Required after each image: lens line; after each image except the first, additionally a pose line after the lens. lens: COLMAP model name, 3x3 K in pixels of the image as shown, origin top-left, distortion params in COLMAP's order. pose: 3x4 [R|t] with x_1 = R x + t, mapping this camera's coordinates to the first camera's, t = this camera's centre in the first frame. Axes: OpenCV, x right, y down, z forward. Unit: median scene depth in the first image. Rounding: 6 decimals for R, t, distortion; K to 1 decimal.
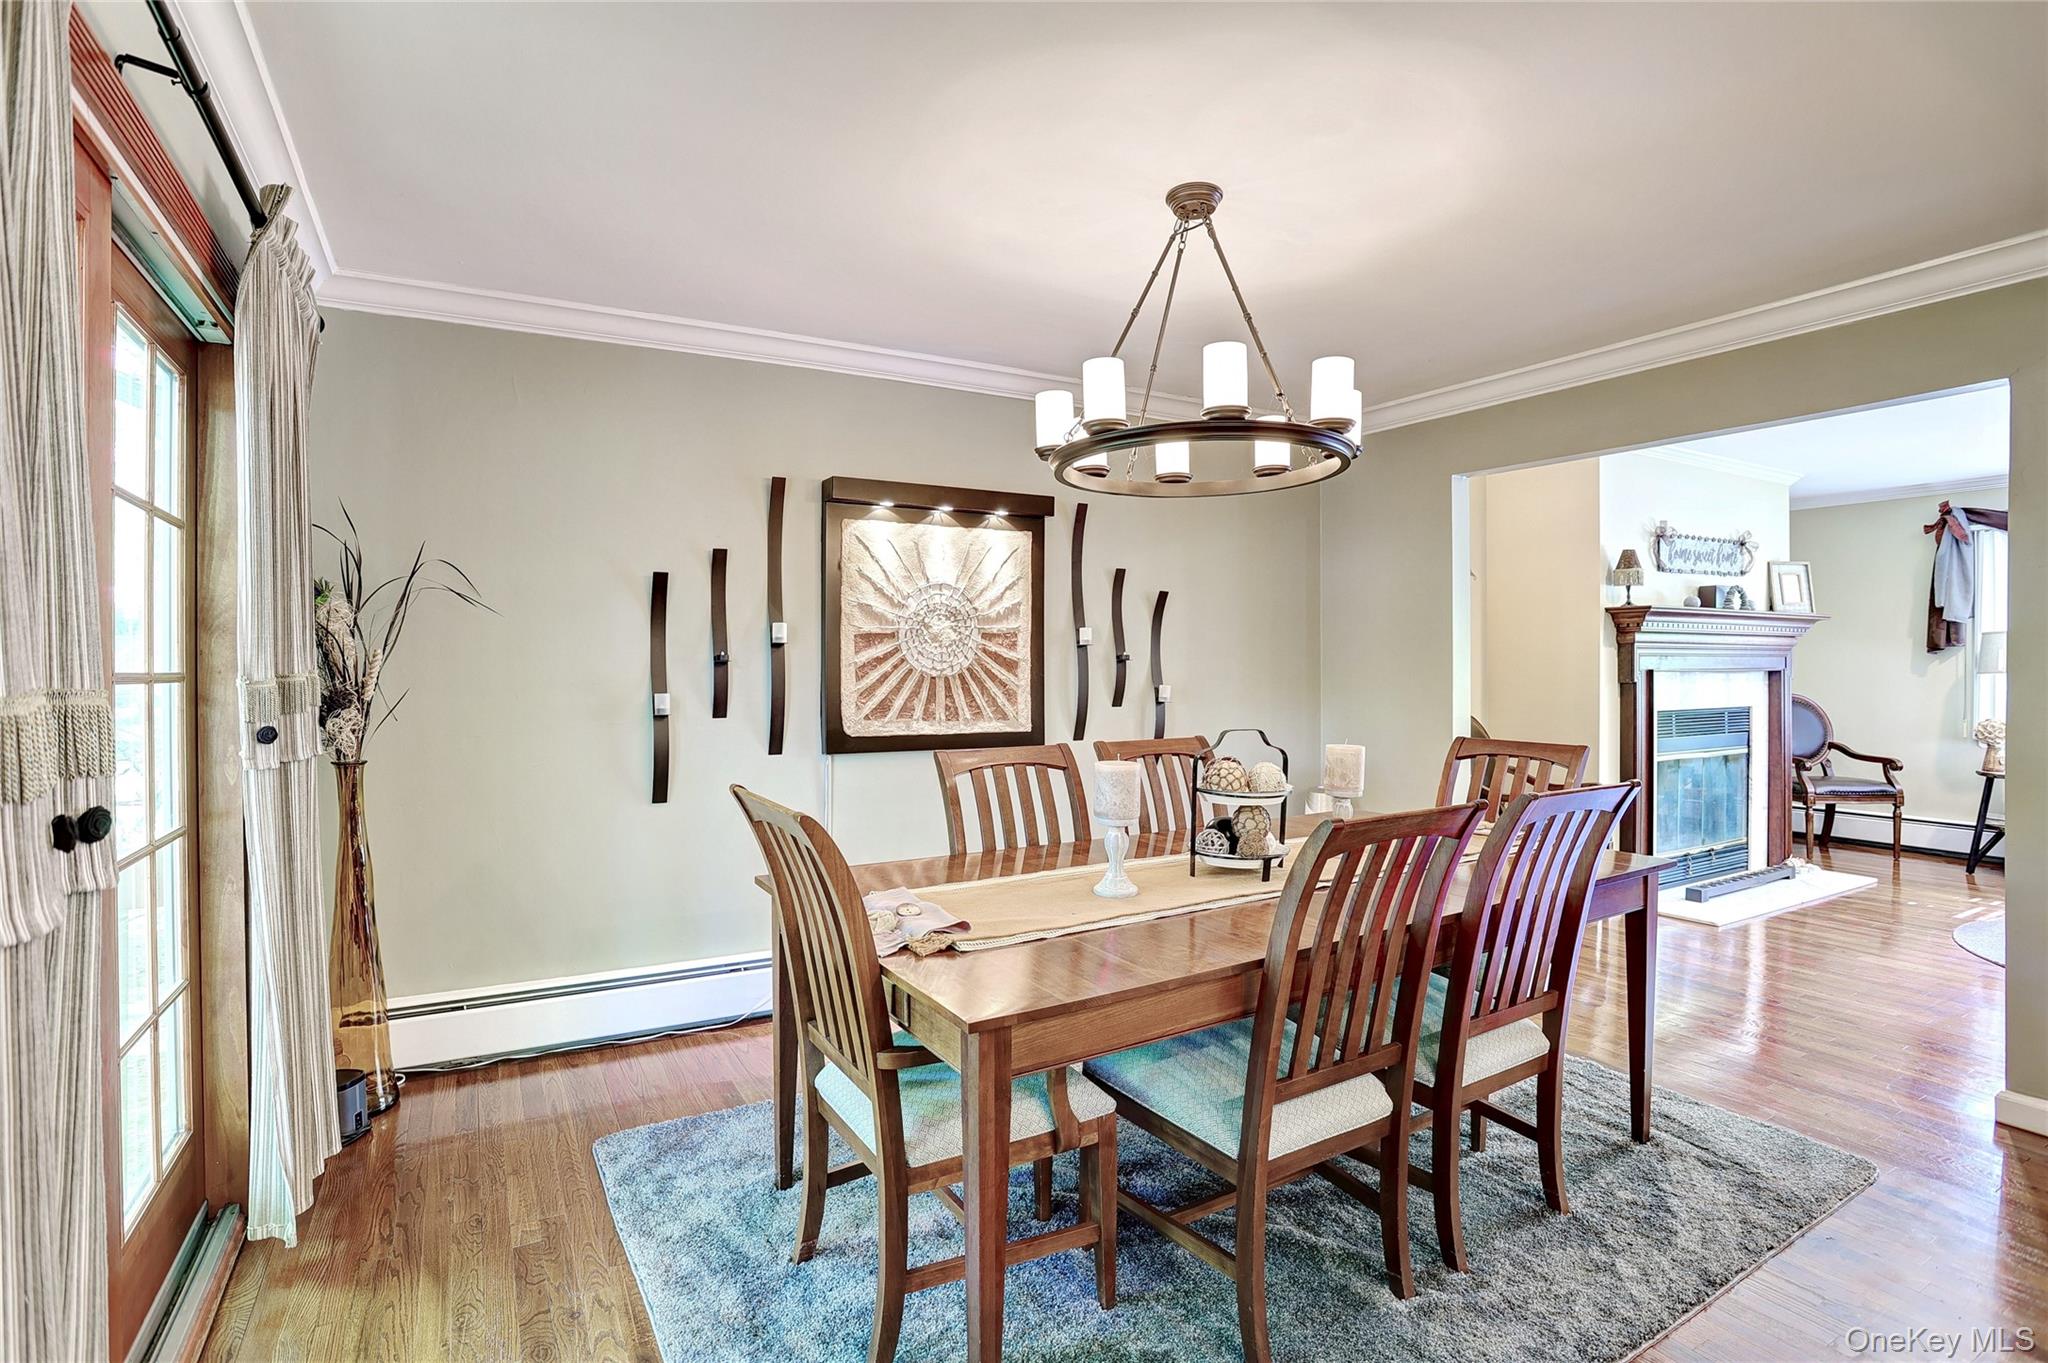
lens RADIAL K [[994.8, 0, 1031.4], [0, 994.8, 678.9], [0, 0, 1]] dist [-0.069821, 0.025535]
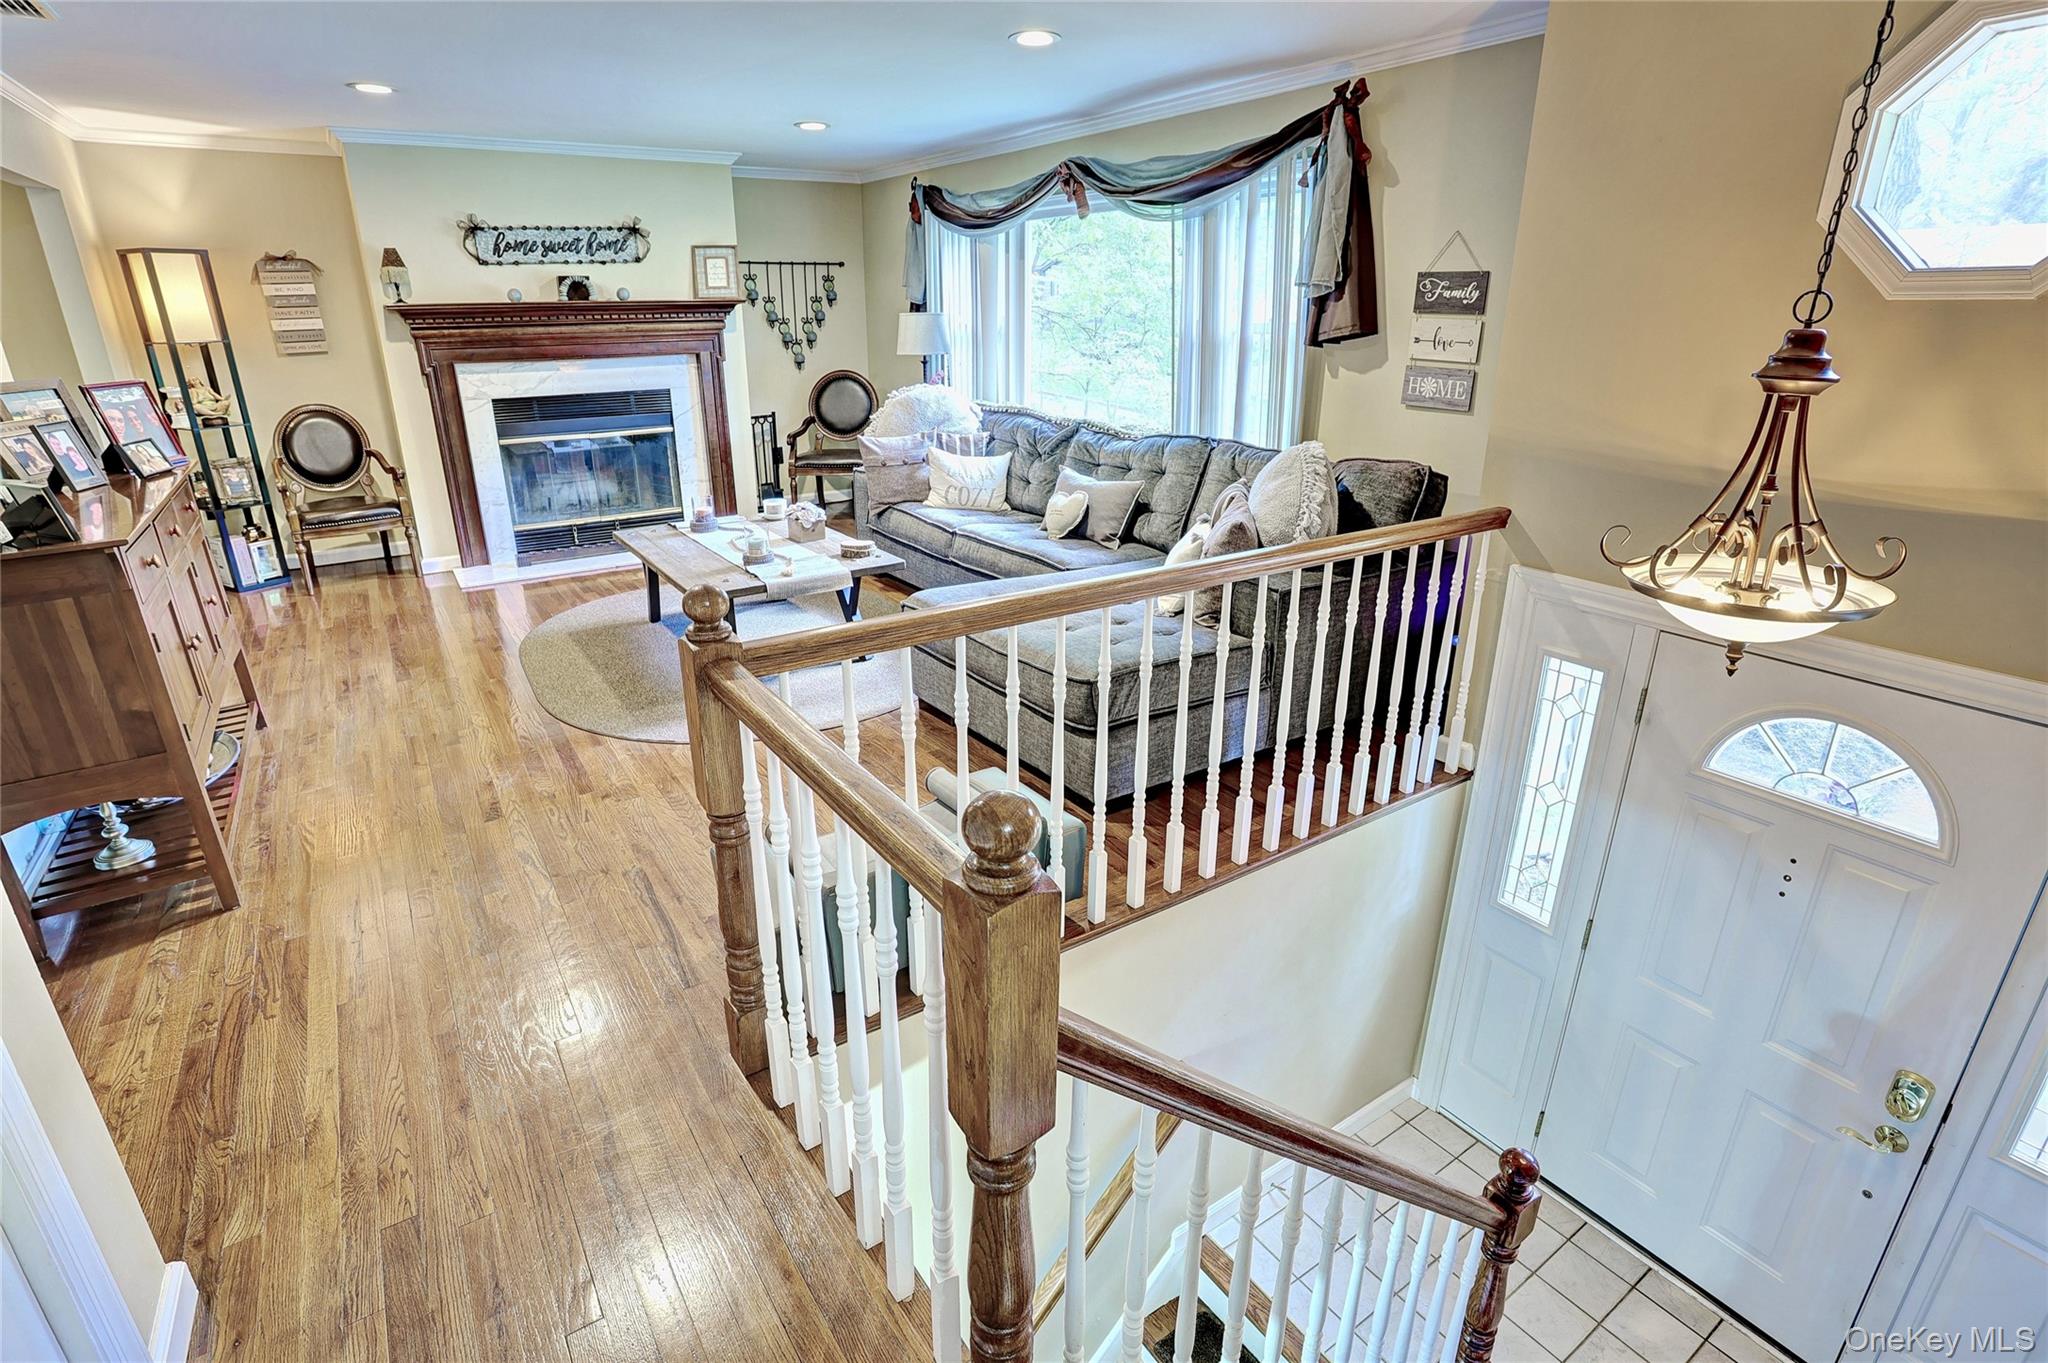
lens RADIAL K [[994.8, 0, 1034.7], [0, 994.8, 665.1], [0, 0, 1]] dist [-0.069821, 0.025535]
pose [[0.997252, -0.023170, 0.070366, 1.638392], [-0.001303, 0.944202, 0.329365, -0.064314], [-0.074071, -0.328551, 0.941577, -0.274597]]
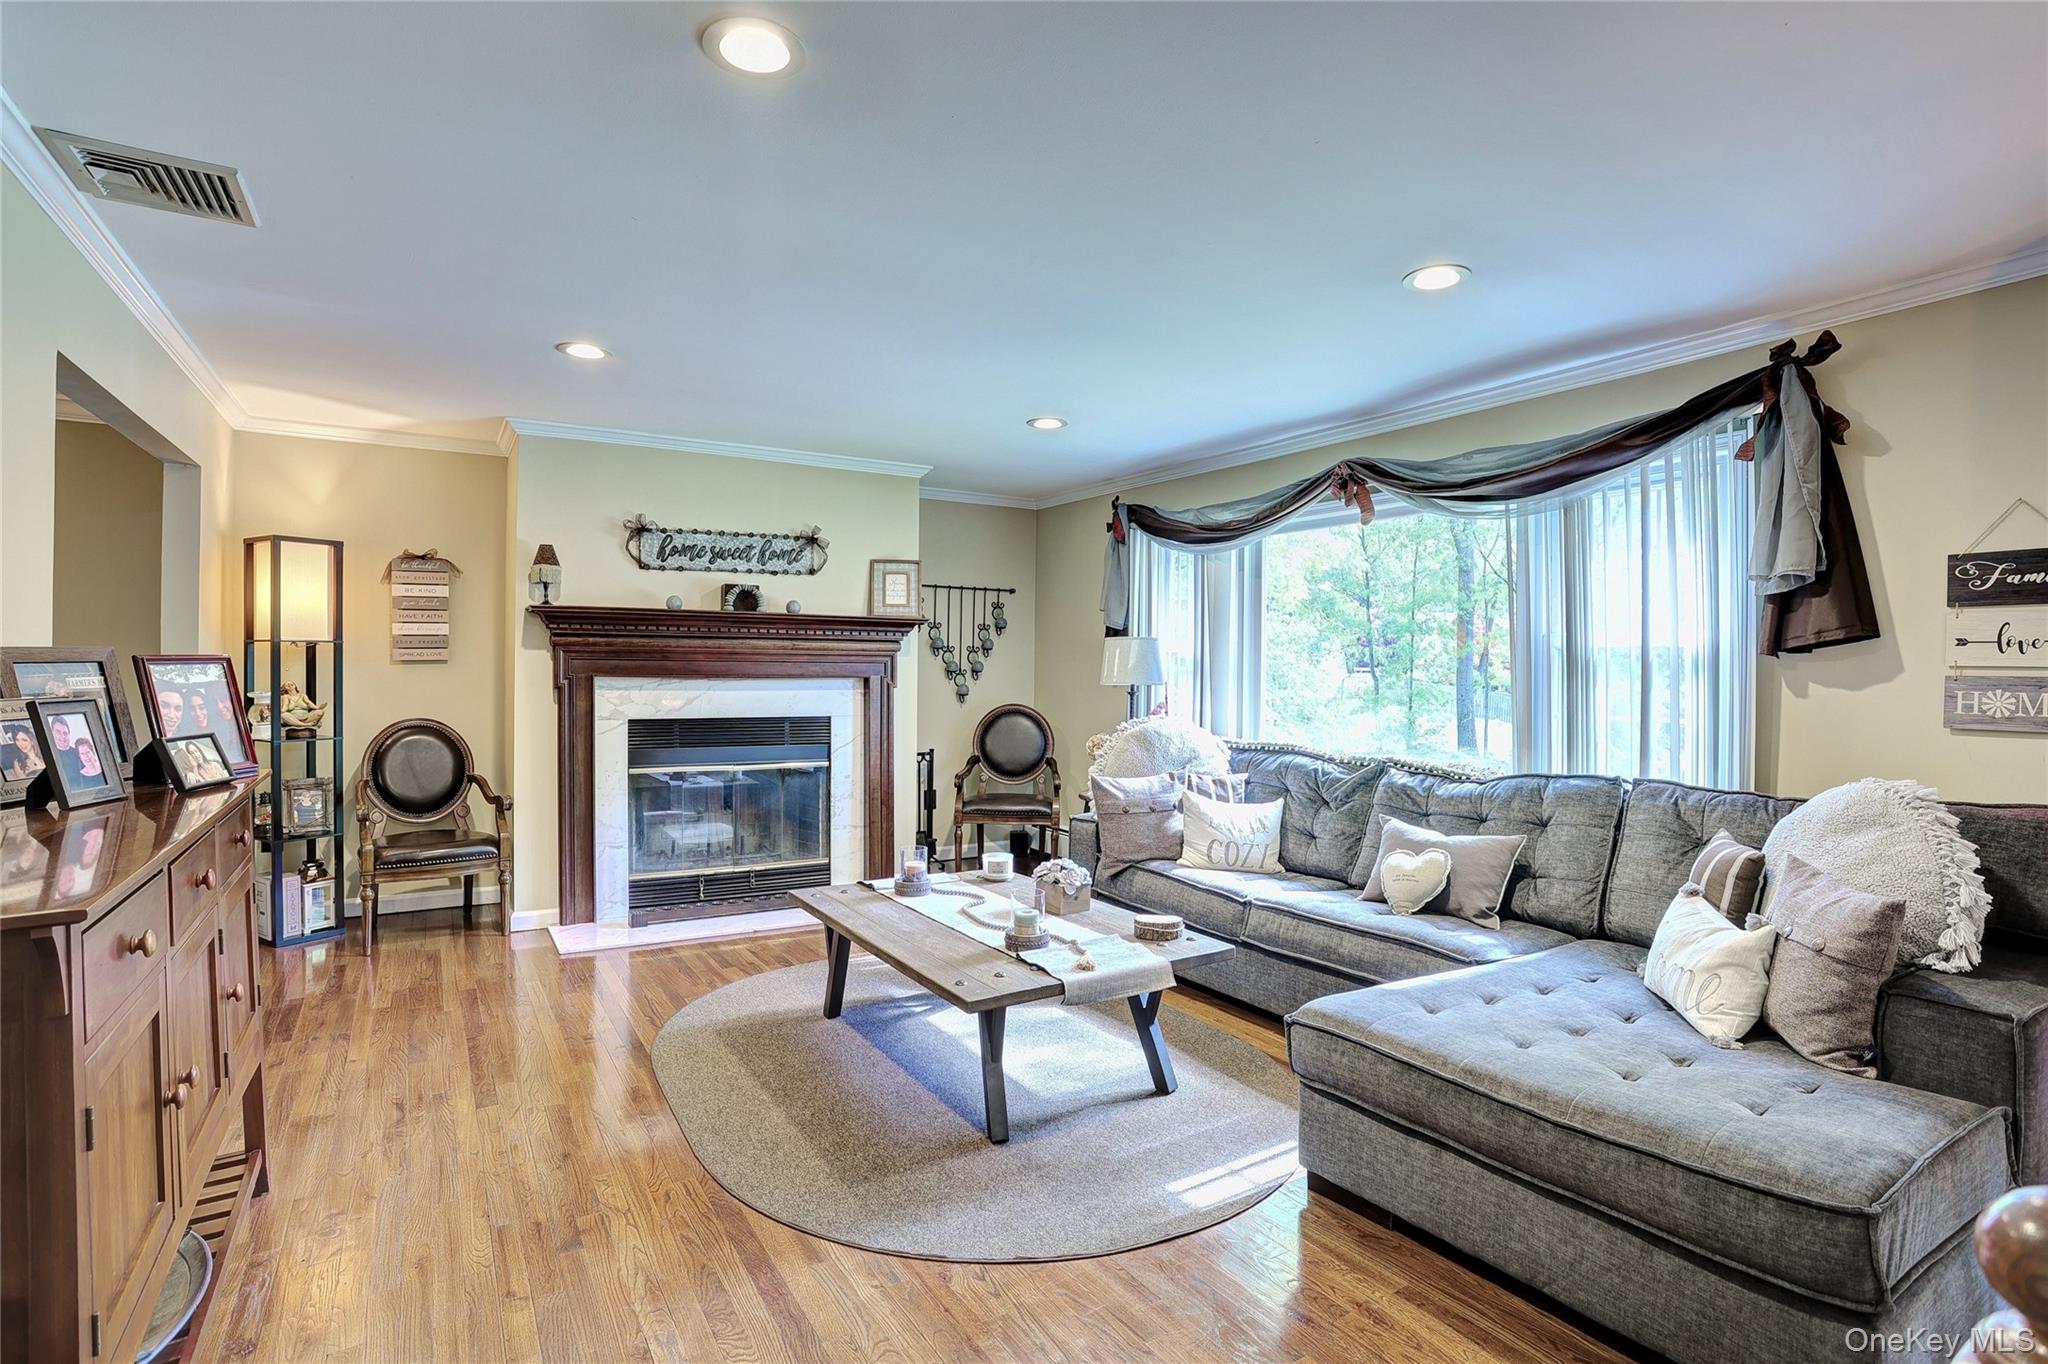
lens RADIAL K [[994.8, 0, 1028.7], [0, 994.8, 674.9], [0, 0, 1]] dist [-0.069821, 0.025535]
pose [[0.999423, 0.011955, 0.031795, 1.382746], [-0.011766, 0.999912, -0.006120, -0.011515], [-0.031865, 0.005742, 0.999476, 0.065470]]
